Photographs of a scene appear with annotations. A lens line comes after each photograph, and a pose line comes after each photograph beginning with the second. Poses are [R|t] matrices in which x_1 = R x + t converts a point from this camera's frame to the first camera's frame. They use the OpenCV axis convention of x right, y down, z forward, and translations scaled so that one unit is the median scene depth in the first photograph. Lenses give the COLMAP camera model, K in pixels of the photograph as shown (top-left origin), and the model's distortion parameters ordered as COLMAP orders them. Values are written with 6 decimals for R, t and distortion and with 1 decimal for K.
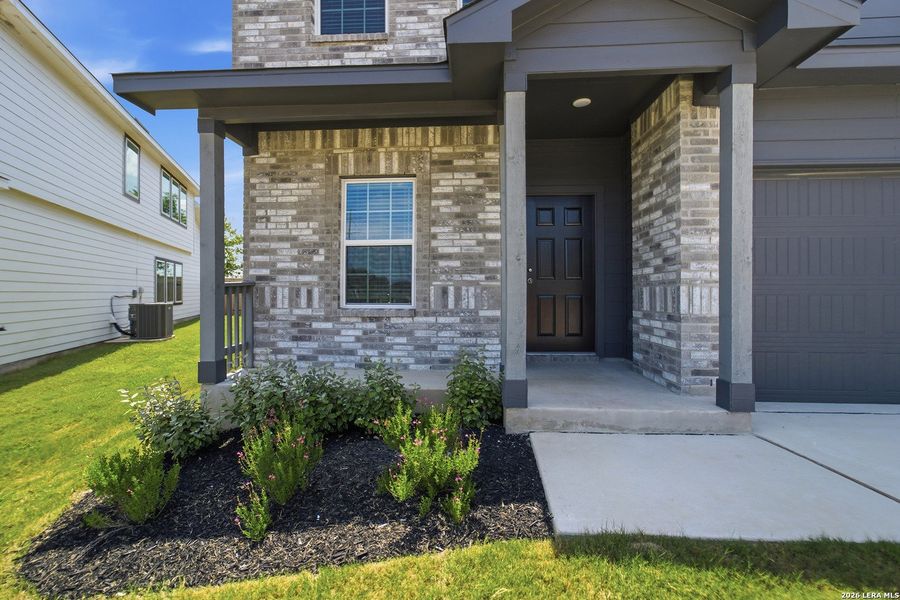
lens RADIAL K [[381.5, 0, 447.1], [0, 381.5, 295.5], [0, 0, 1]] dist [-0.009095, 0.002713]
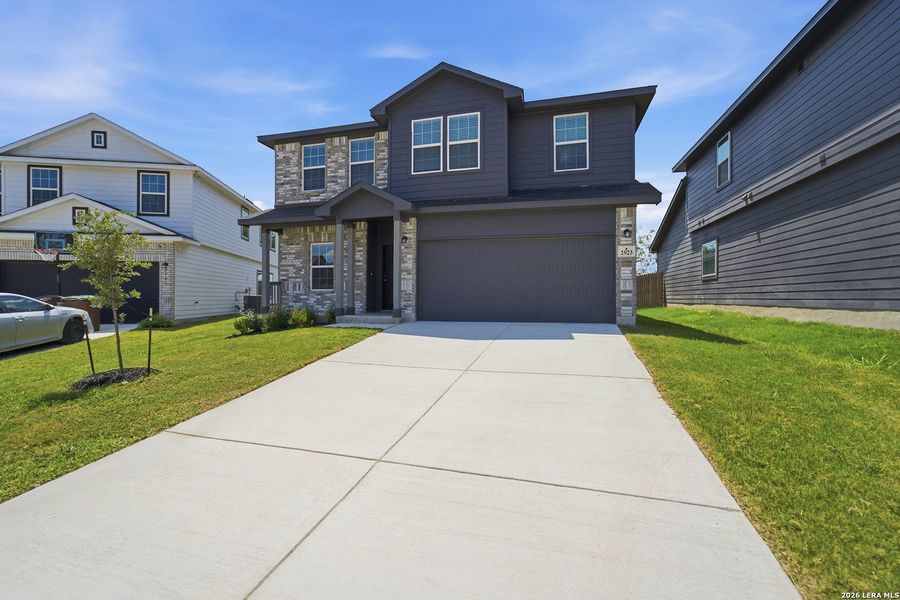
lens RADIAL K [[381.5, 0, 452.0], [0, 381.5, 299.0], [0, 0, 1]] dist [-0.009095, 0.002713]
pose [[0.979644, -0.000115, -0.200741, 1.271499], [-0.000271, 0.999998, -0.001895, 0.098549], [0.200741, 0.001911, 0.979642, -1.474377]]
